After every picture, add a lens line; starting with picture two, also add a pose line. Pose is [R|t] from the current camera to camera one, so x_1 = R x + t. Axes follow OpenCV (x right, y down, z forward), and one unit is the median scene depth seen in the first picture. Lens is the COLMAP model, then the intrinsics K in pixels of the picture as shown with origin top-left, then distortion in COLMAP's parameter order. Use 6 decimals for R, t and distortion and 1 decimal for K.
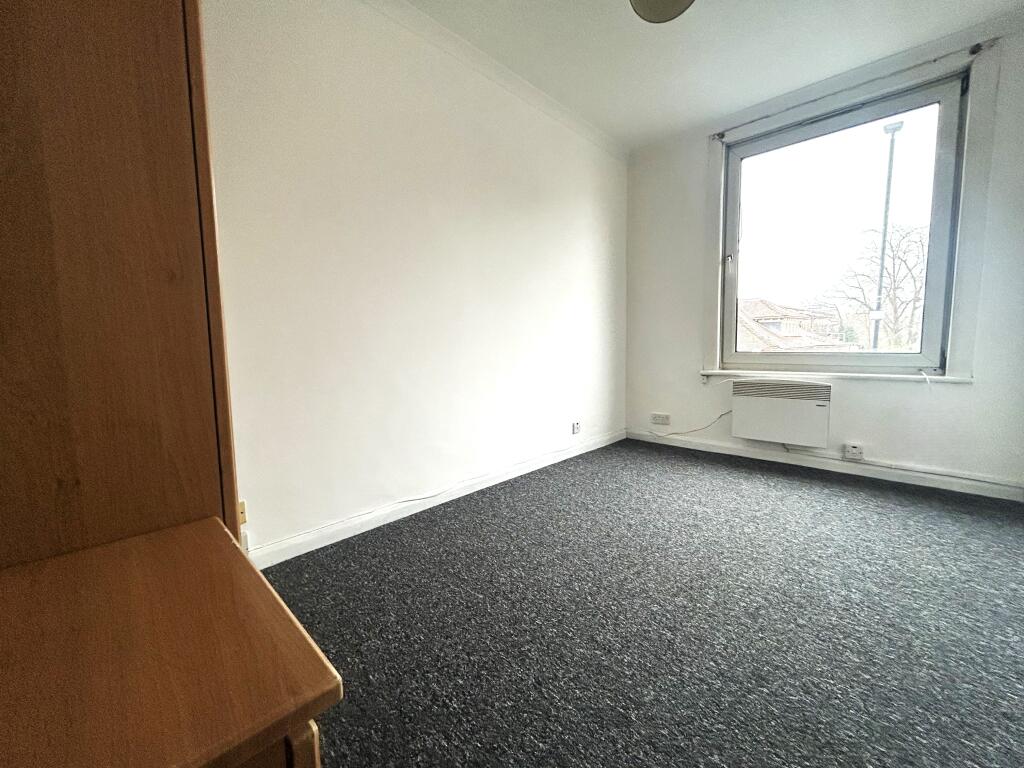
lens RADIAL K [[419.8, 0, 504.3], [0, 419.8, 381.1], [0, 0, 1]] dist [-0.000922, 0.000106]
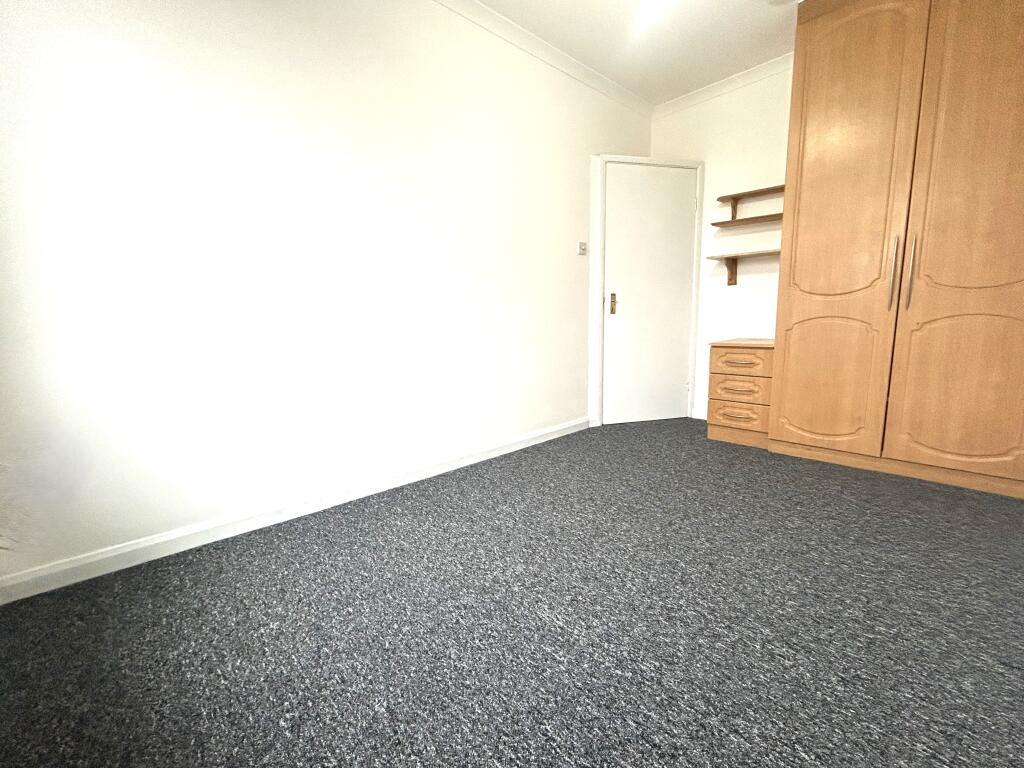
lens RADIAL K [[419.8, 0, 504.3], [0, 419.8, 381.1], [0, 0, 1]] dist [-0.000922, 0.000106]
pose [[-0.997256, 0.023316, 0.070258, 0.615049], [0.039682, 0.969594, 0.241481, -0.165245], [-0.062492, 0.243606, -0.967859, 1.842479]]
